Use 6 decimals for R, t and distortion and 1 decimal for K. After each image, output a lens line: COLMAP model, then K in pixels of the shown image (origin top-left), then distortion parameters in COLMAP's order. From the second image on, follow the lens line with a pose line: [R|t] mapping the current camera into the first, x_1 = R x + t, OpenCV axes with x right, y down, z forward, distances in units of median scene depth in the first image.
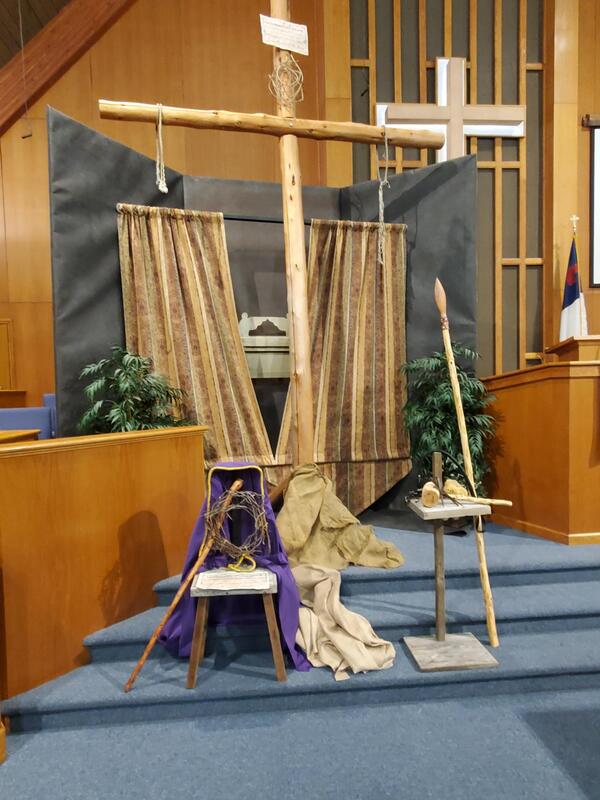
lens RADIAL K [[510.0, 0, 300.9], [0, 510.0, 419.9], [0, 0, 1]] dist [-0.009149, -0.002069]
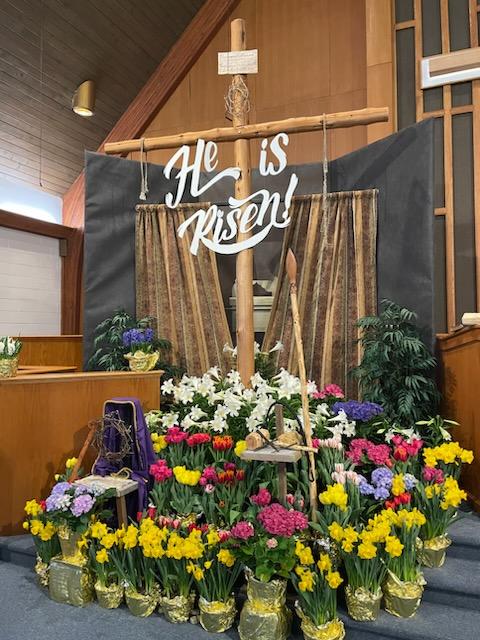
lens RADIAL K [[518.1, 0, 240.0], [0, 518.1, 320.0], [0, 0, 1]] dist [0.011818, -0.008818]
pose [[0.872015, 0.010753, -0.489360, 0.599493], [-0.046072, 0.997123, -0.060188, -0.043974], [0.487305, 0.075030, 0.870002, -0.069302]]
